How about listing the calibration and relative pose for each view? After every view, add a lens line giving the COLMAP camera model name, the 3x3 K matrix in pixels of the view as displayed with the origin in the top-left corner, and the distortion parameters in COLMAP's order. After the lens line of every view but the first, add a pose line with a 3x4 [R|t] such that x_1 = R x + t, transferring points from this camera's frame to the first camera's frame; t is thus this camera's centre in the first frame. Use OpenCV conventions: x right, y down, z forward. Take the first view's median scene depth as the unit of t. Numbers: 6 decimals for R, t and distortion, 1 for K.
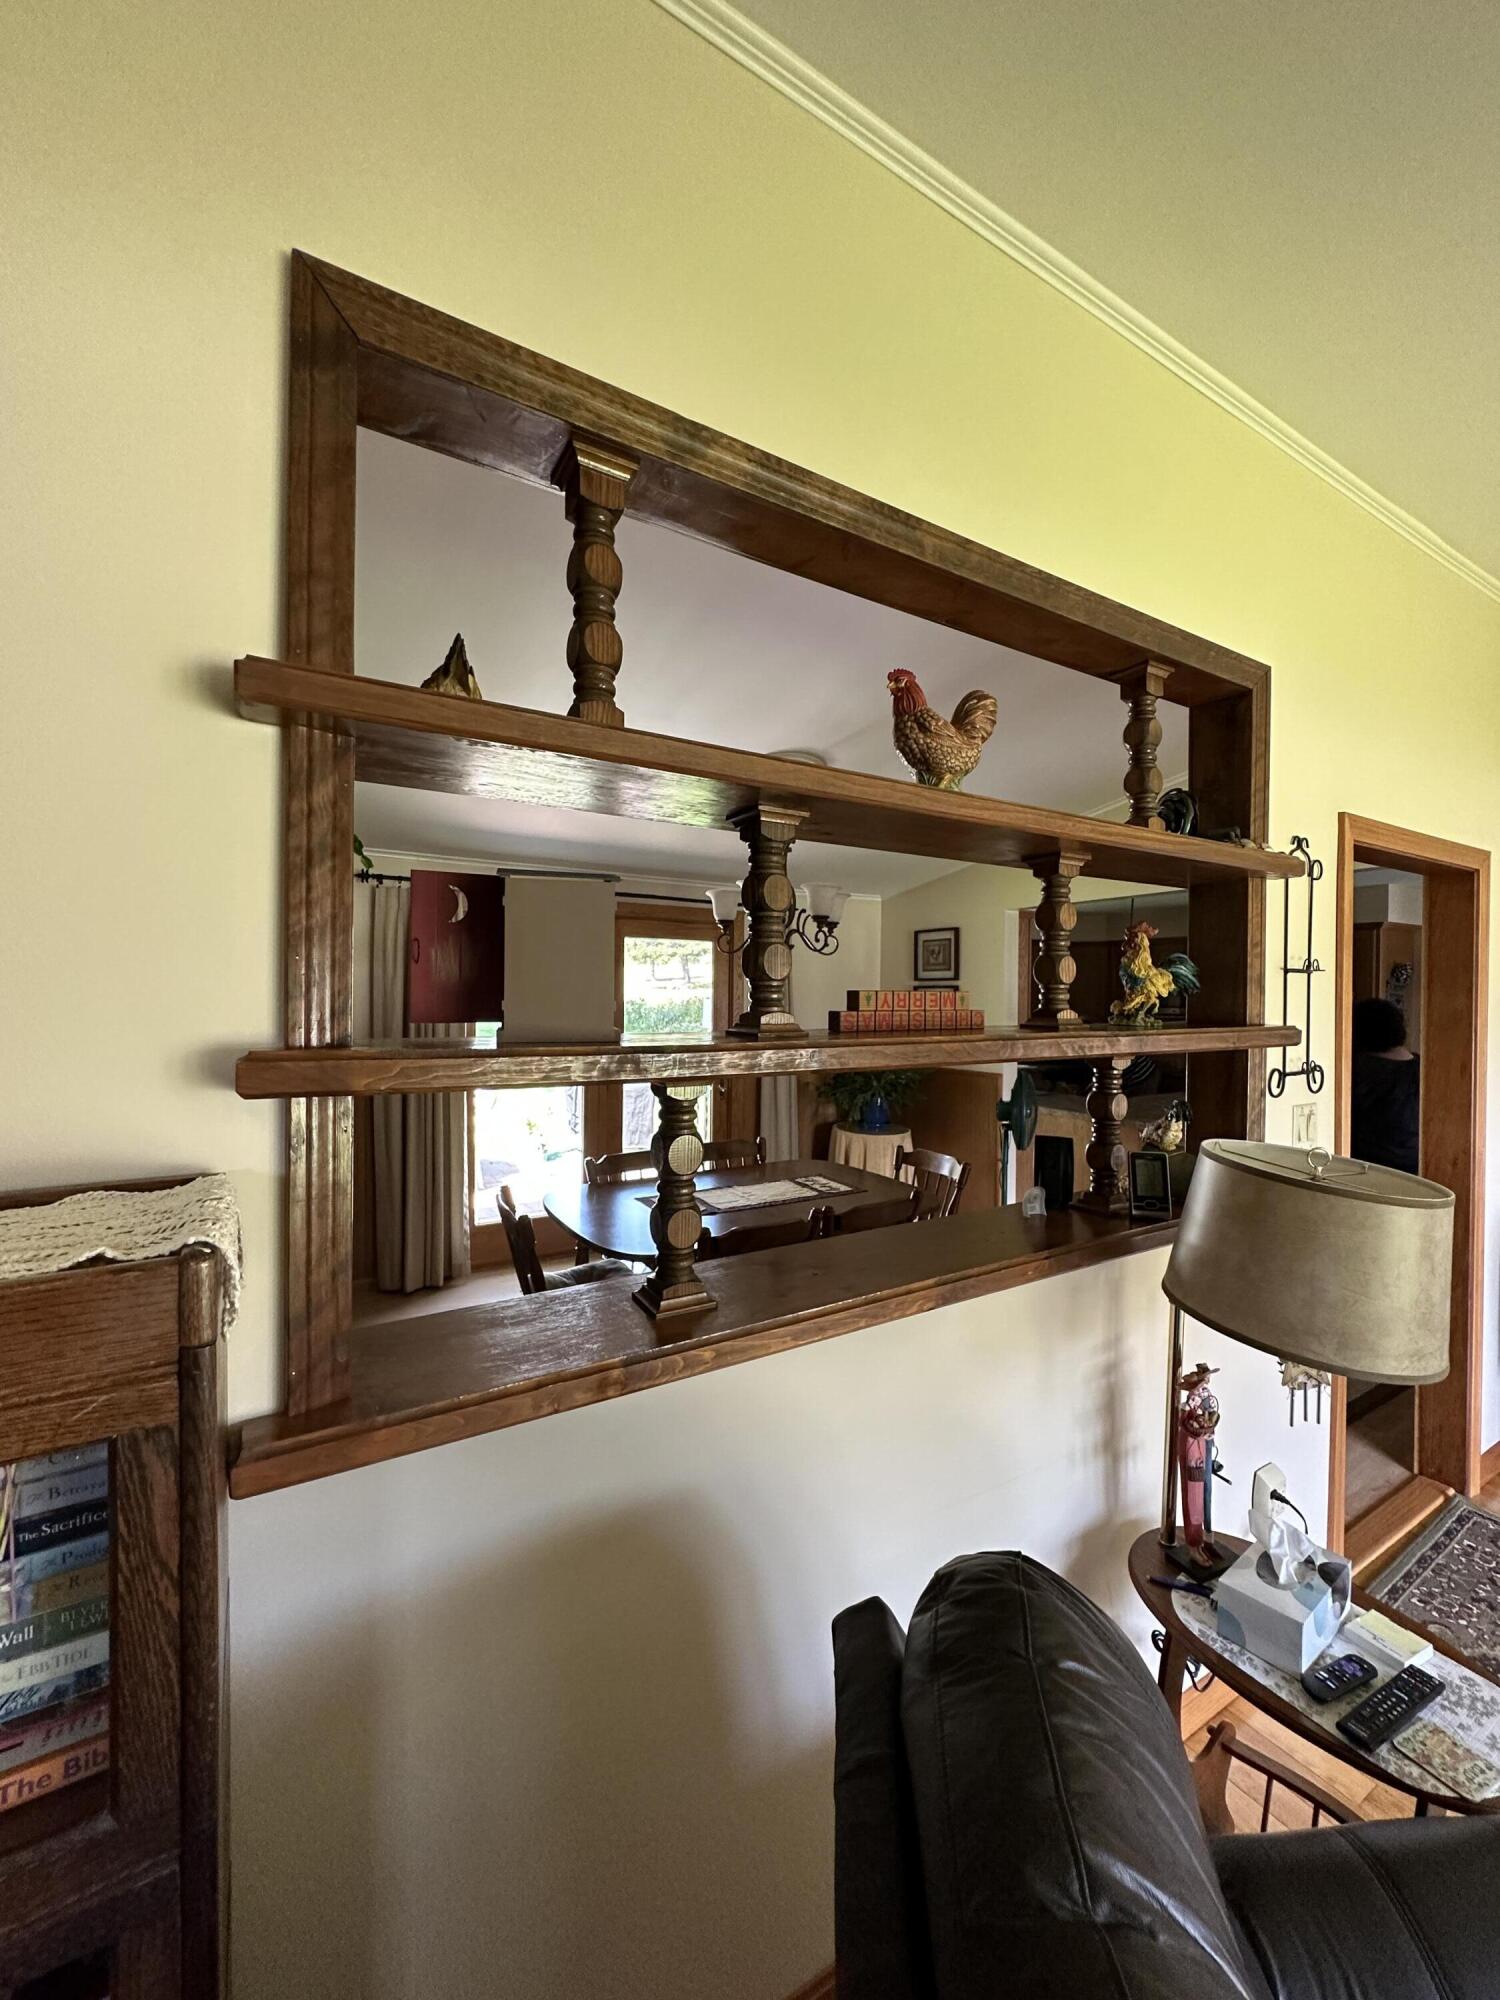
lens RADIAL K [[805.9, 0, 757.9], [0, 805.9, 998.9], [0, 0, 1]] dist [-0.001454, 0.000709]
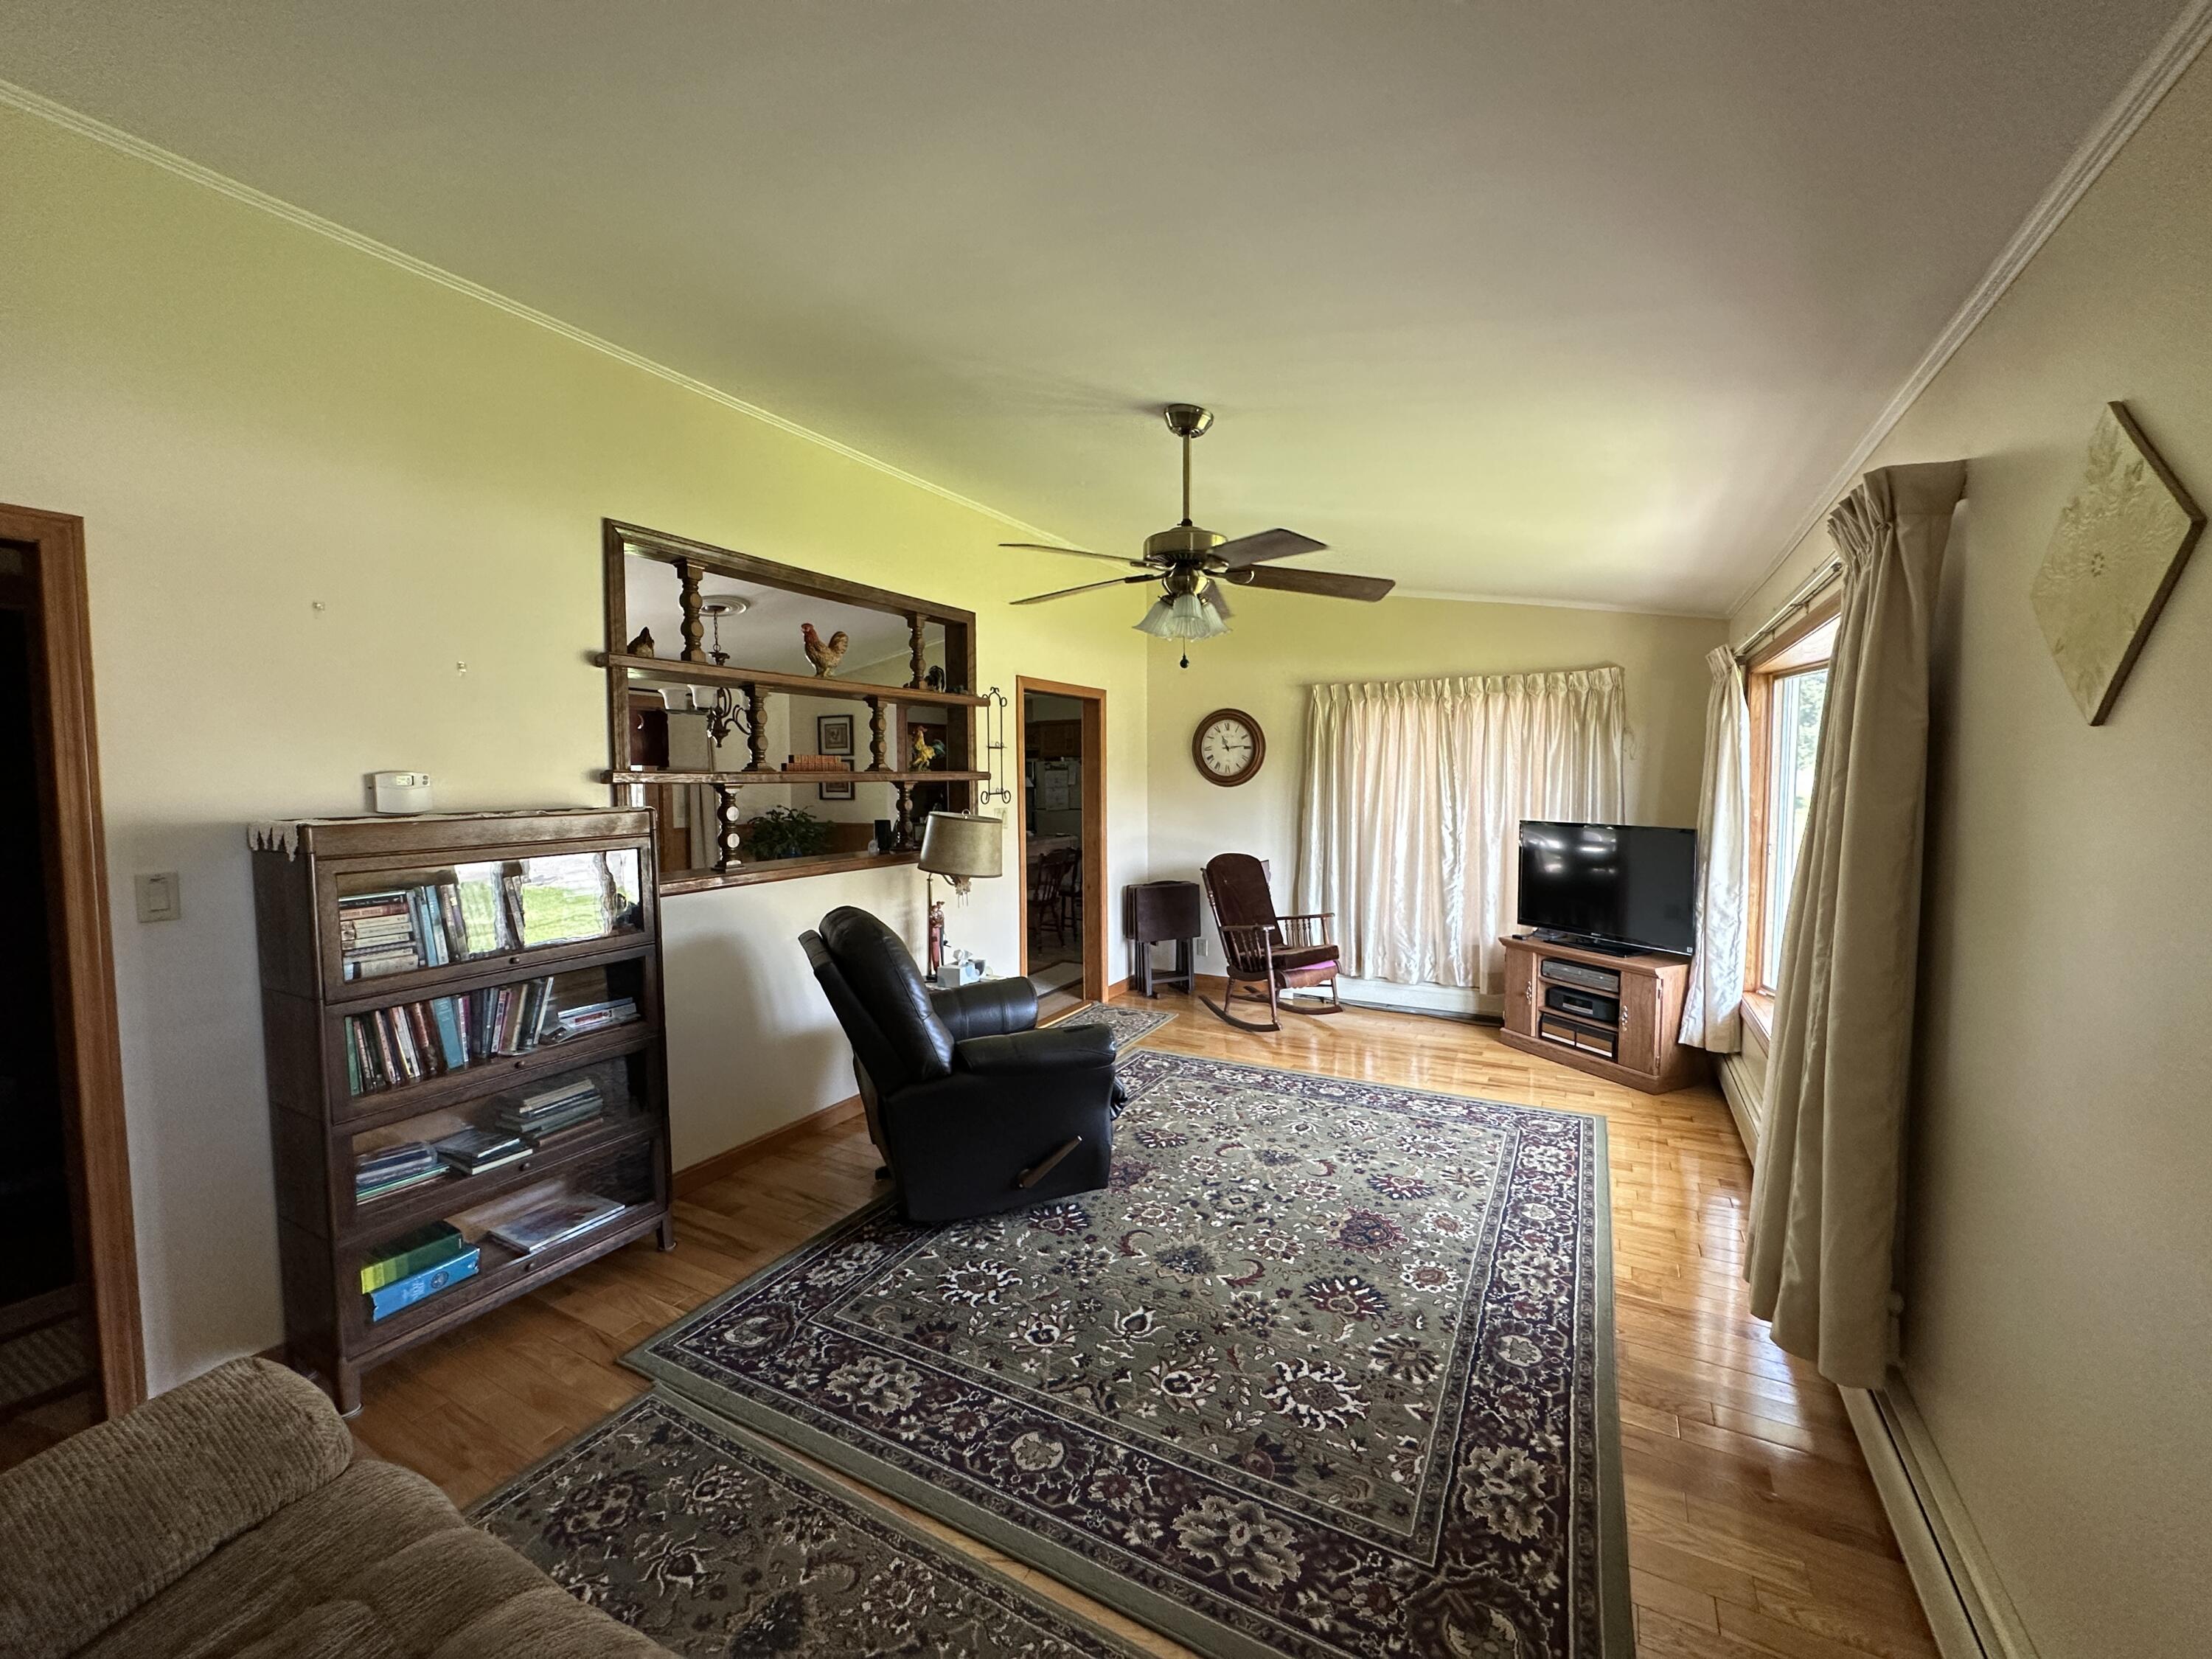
lens RADIAL K [[891.3, 0, 1118.6], [0, 891.3, 828.8], [0, 0, 1]] dist [-0.001454, 0.000709]
pose [[0.870845, -0.041523, 0.489801, -0.282051], [0.015493, 0.998249, 0.057080, 0.060851], [-0.491314, -0.042119, 0.869964, -1.488599]]
